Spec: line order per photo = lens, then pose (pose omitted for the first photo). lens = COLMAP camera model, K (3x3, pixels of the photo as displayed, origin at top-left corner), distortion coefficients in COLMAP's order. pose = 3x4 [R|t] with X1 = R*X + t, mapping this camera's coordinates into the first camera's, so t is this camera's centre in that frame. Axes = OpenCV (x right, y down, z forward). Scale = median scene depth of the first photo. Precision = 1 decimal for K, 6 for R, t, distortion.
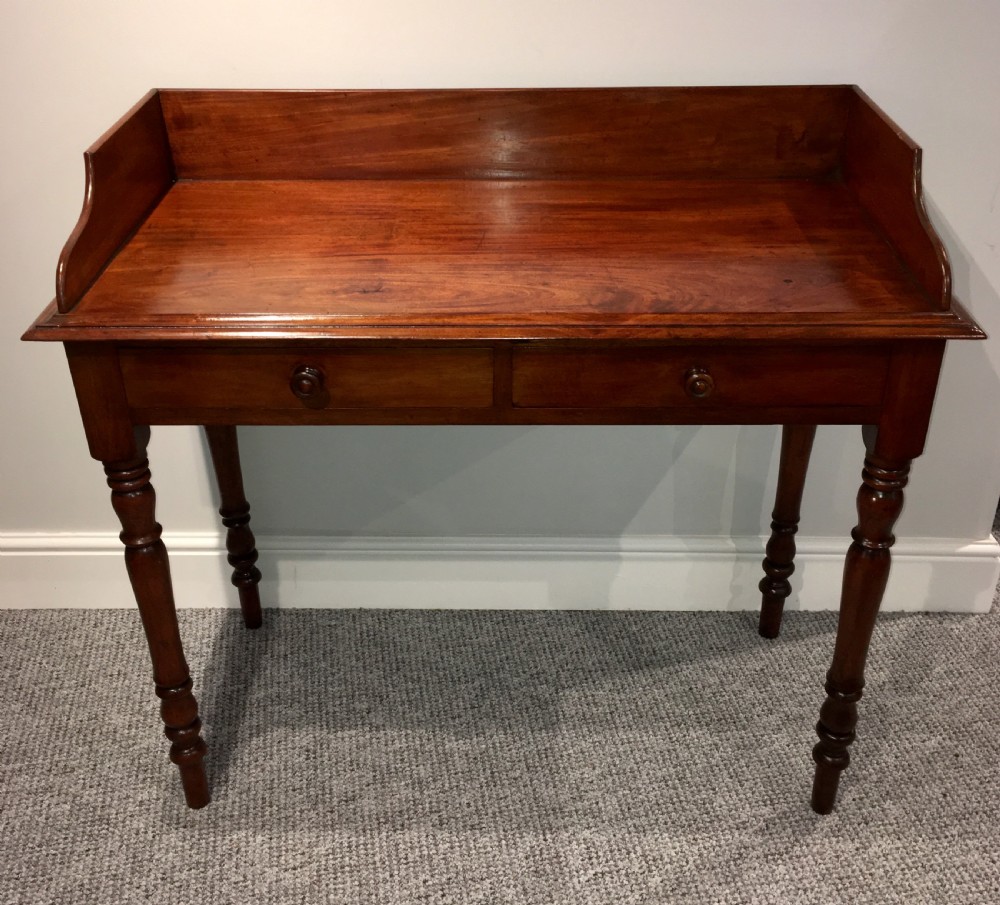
lens RADIAL K [[1146.8, 0, 489.4], [0, 1146.8, 427.8], [0, 0, 1]] dist [0.044181, 0.000000]
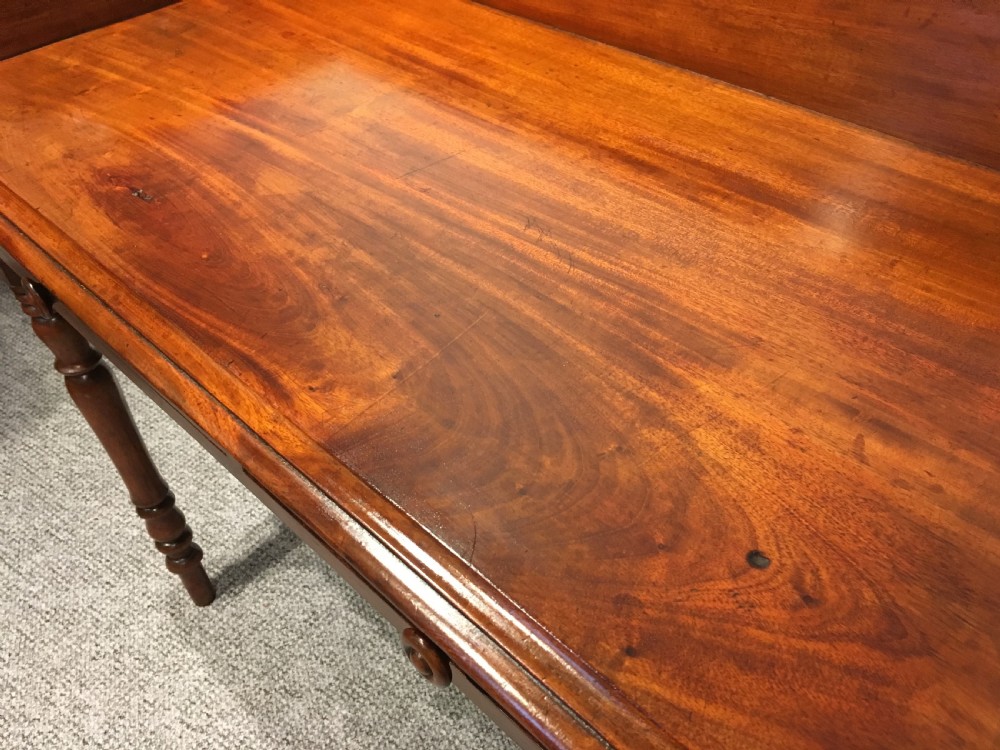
lens RADIAL K [[846.9, 0, 505.9], [0, 846.9, 376.3], [0, 0, 1]] dist [0.067496, -0.091608]
pose [[0.726925, 0.453430, -0.515734, 0.253880], [-0.313689, 0.887333, 0.337995, -0.198924], [0.610884, -0.083917, 0.787260, 0.600729]]
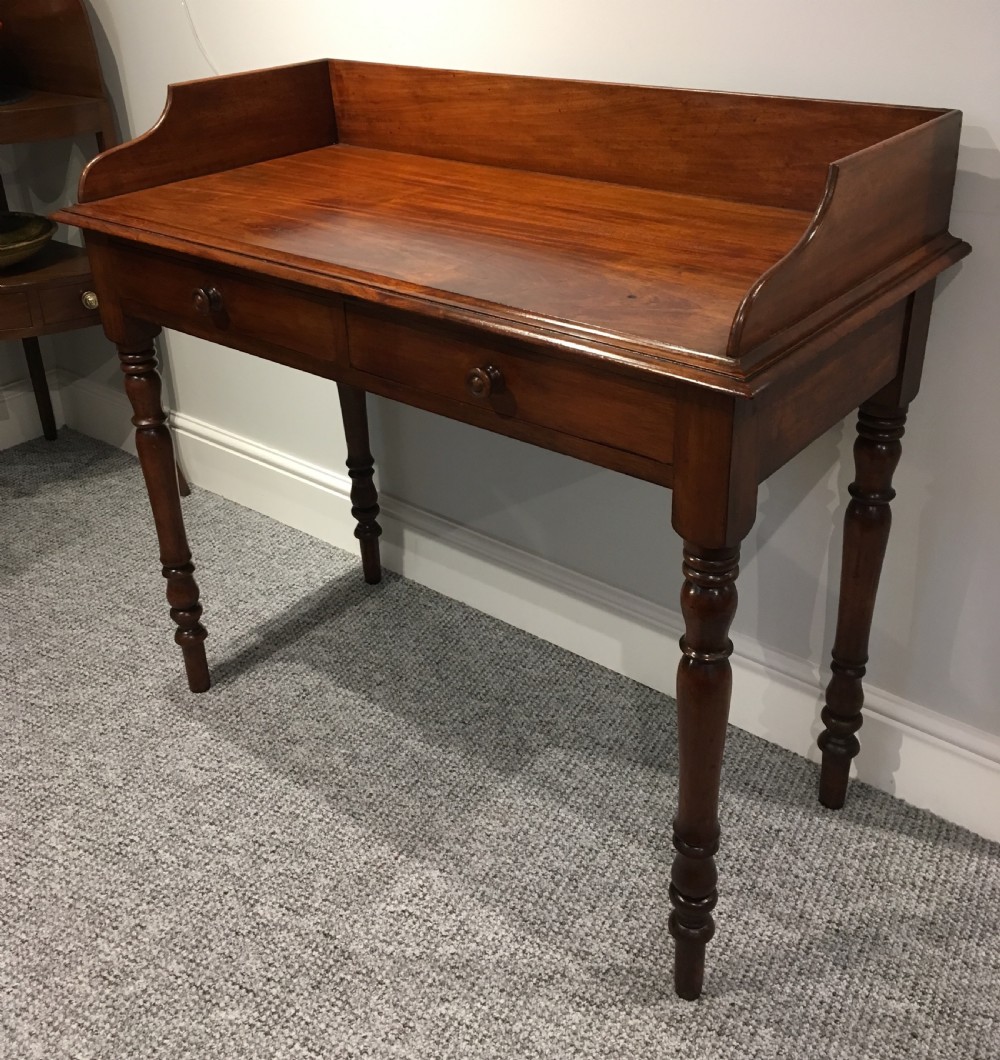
lens RADIAL K [[1139.5, 0, 488.6], [0, 1139.5, 433.2], [0, 0, 1]] dist [0.034342, 0.000000]
pose [[0.781692, 0.251975, -0.570497, 0.546180], [-0.290391, 0.956592, 0.024612, -0.018272], [0.551934, 0.146428, 0.820931, 0.223499]]
